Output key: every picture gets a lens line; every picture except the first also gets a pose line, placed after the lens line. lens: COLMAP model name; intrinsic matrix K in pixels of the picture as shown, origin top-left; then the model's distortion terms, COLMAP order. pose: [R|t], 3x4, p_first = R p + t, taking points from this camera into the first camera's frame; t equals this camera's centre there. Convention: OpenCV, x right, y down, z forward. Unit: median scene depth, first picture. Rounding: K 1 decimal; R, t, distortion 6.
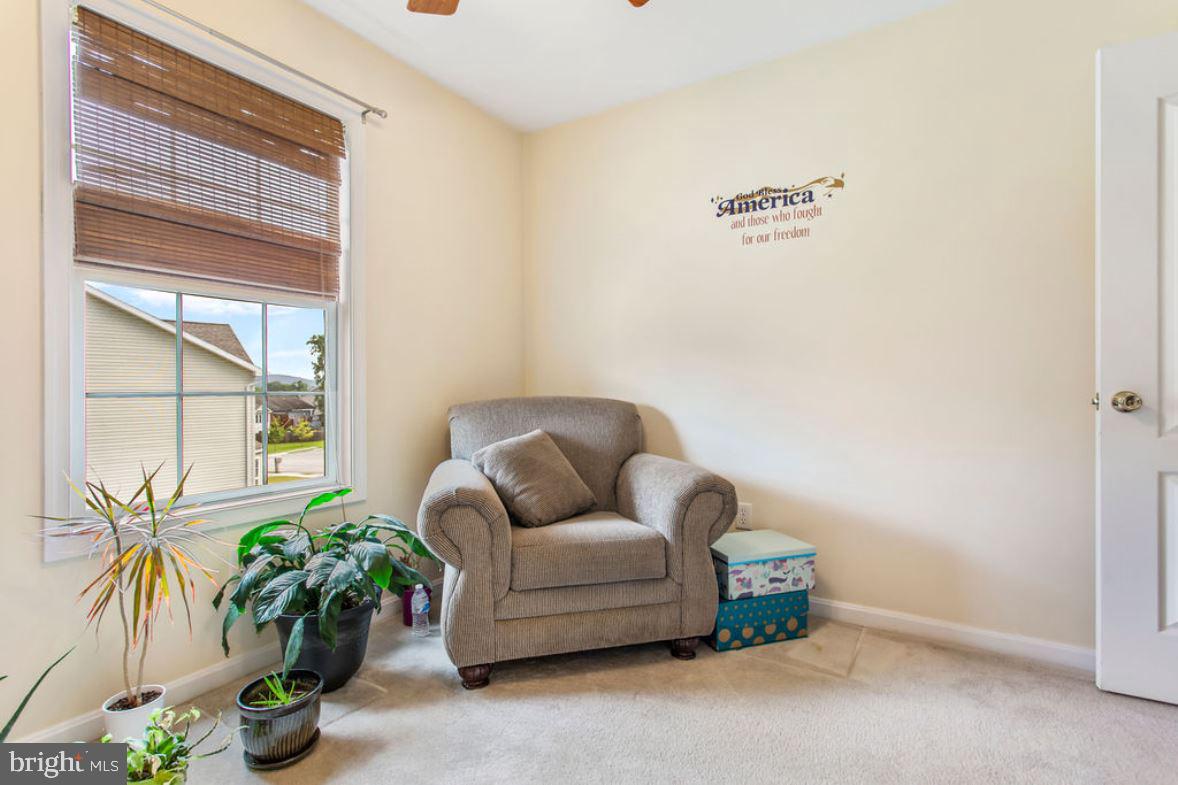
lens RADIAL K [[555.9, 0, 584.4], [0, 555.9, 388.9], [0, 0, 1]] dist [0.001297, 0.000875]
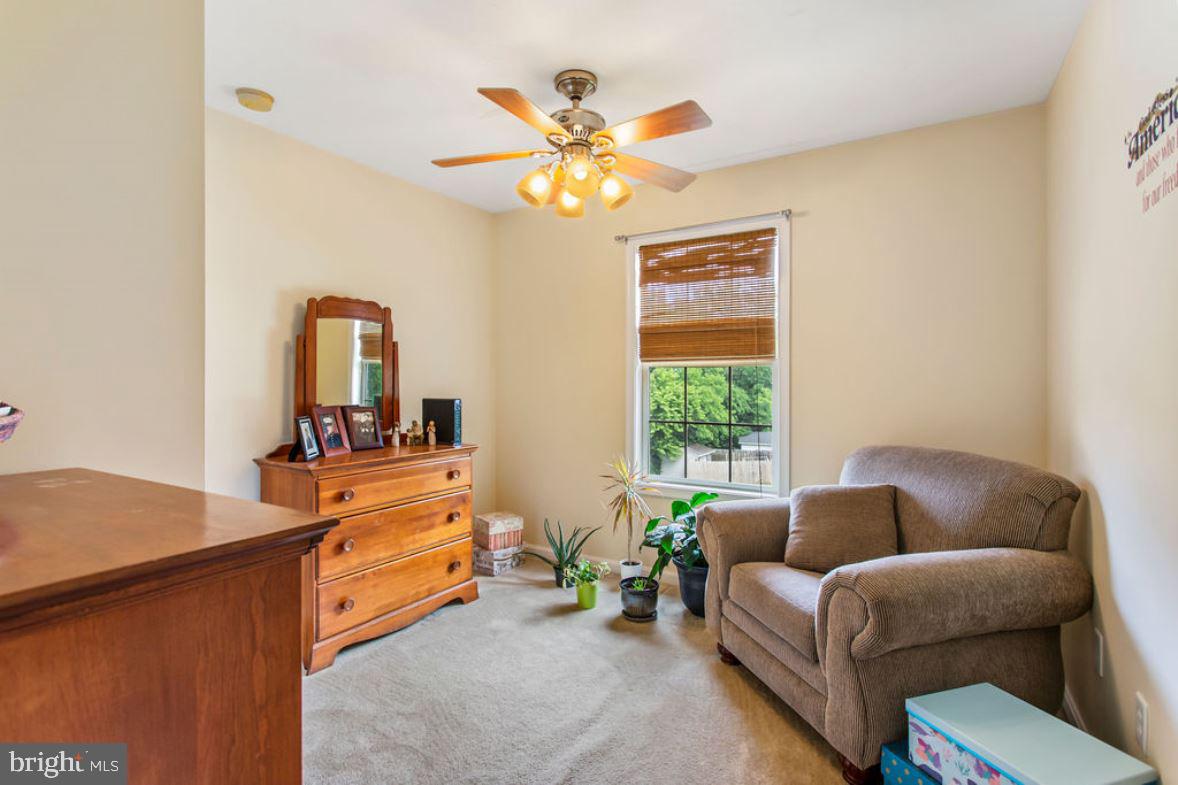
lens RADIAL K [[555.9, 0, 584.4], [0, 555.9, 388.9], [0, 0, 1]] dist [0.001297, 0.000875]
pose [[0.010192, 0.012319, -0.999872, 0.967986], [-0.007359, 0.999898, 0.012245, -0.108673], [0.999921, 0.007234, 0.010281, 0.562463]]
